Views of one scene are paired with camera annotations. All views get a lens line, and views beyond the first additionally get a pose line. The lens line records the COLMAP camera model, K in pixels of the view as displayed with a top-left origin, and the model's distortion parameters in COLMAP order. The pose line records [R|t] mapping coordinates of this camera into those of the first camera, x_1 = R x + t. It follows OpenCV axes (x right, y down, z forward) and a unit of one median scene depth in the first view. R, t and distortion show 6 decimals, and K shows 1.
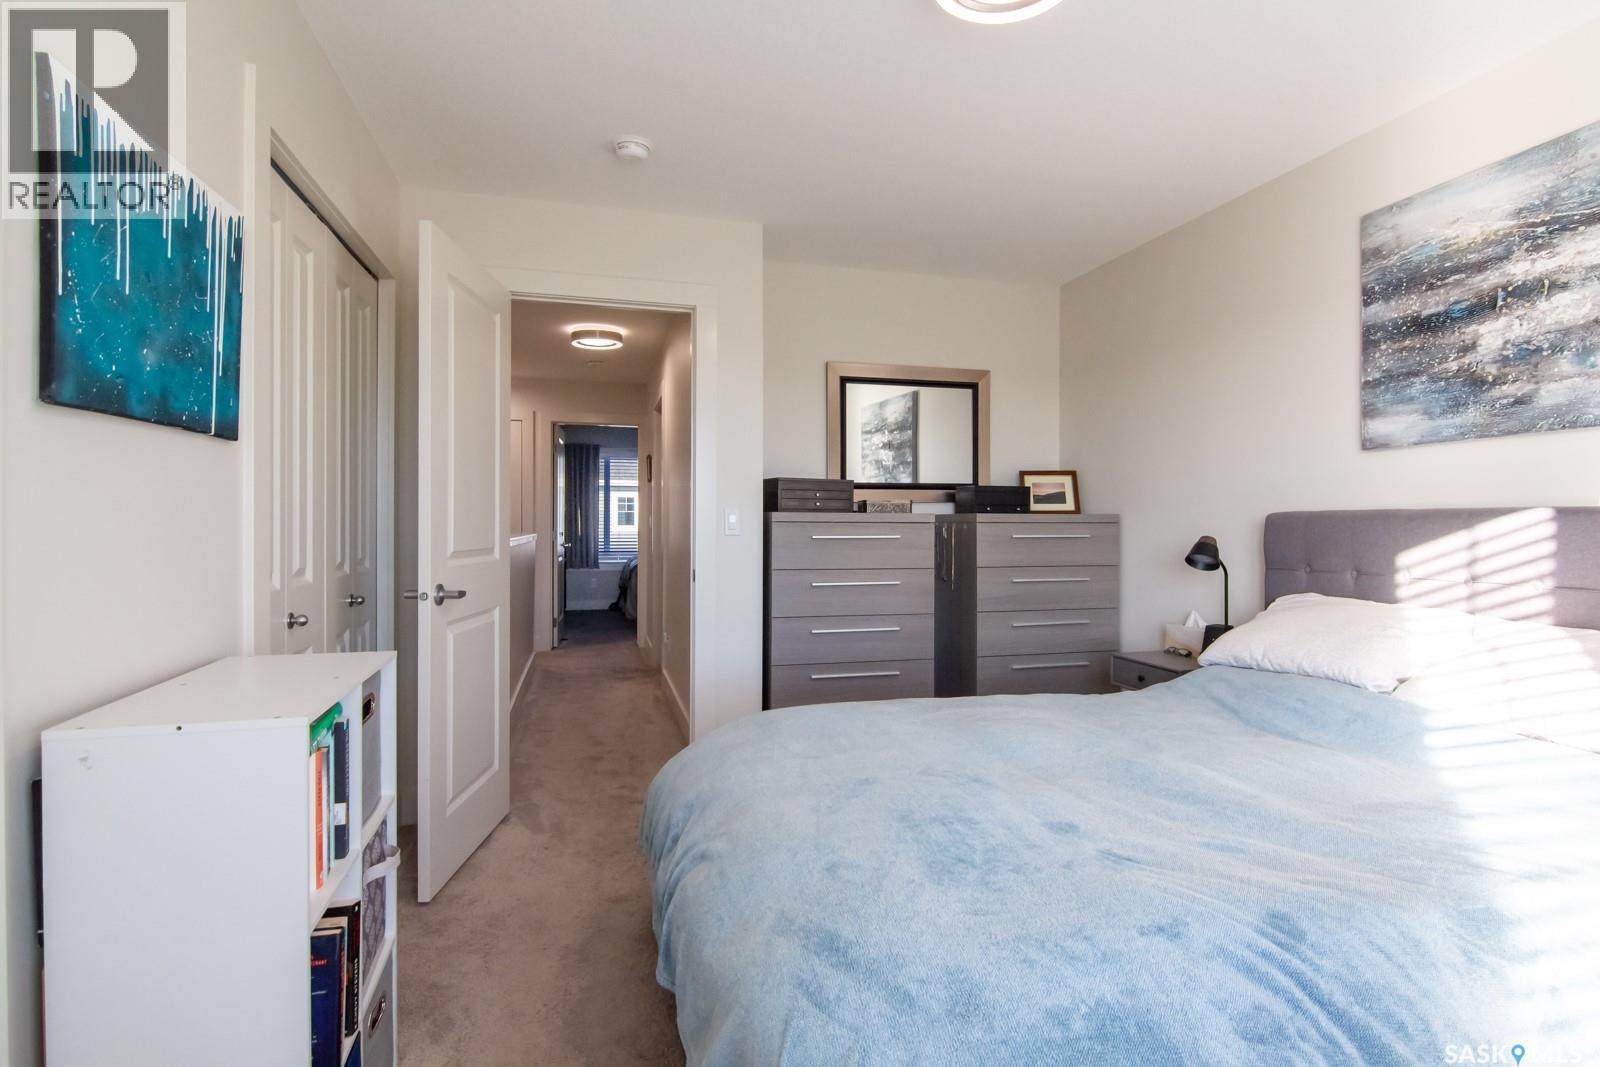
lens RADIAL K [[826.6, 0, 875.9], [0, 826.6, 500.2], [0, 0, 1]] dist [0.017023, -0.000248]
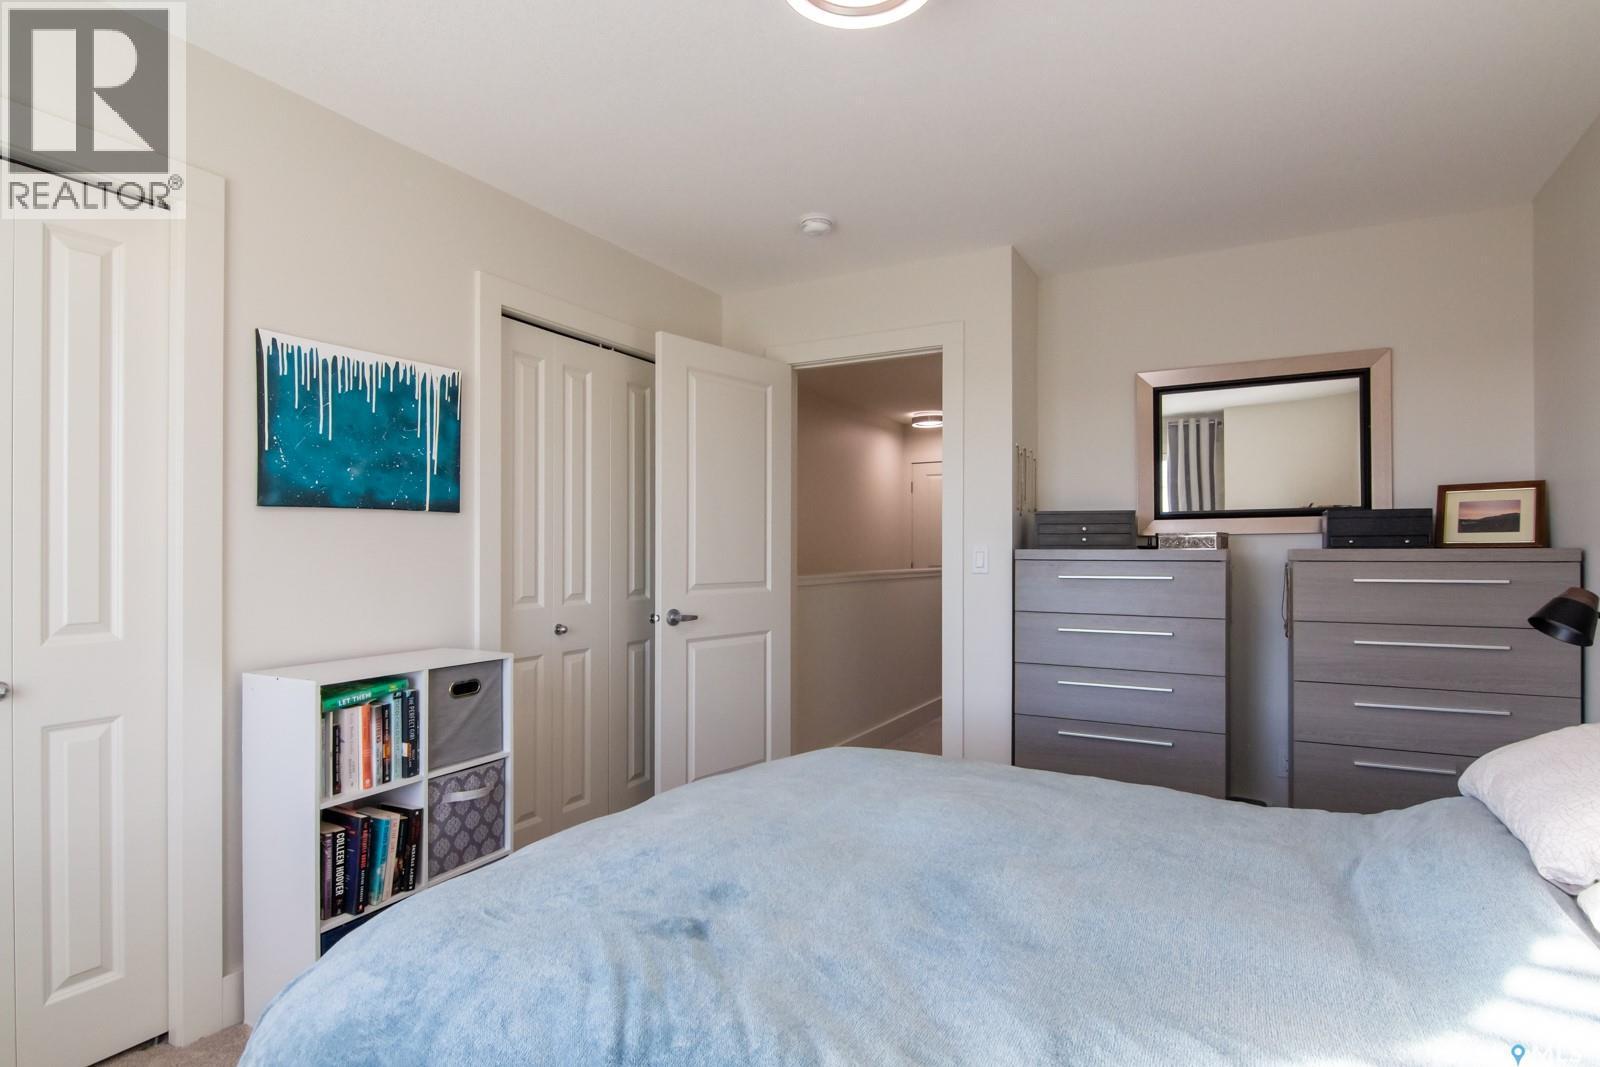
lens RADIAL K [[864.8, 0, 829.5], [0, 864.8, 528.7], [0, 0, 1]] dist [0.011263, -0.000322]
pose [[0.699588, -0.021905, -0.714211, 0.499077], [0.021730, 0.999720, -0.009377, -0.005308], [0.714216, -0.008960, 0.699868, 0.189181]]
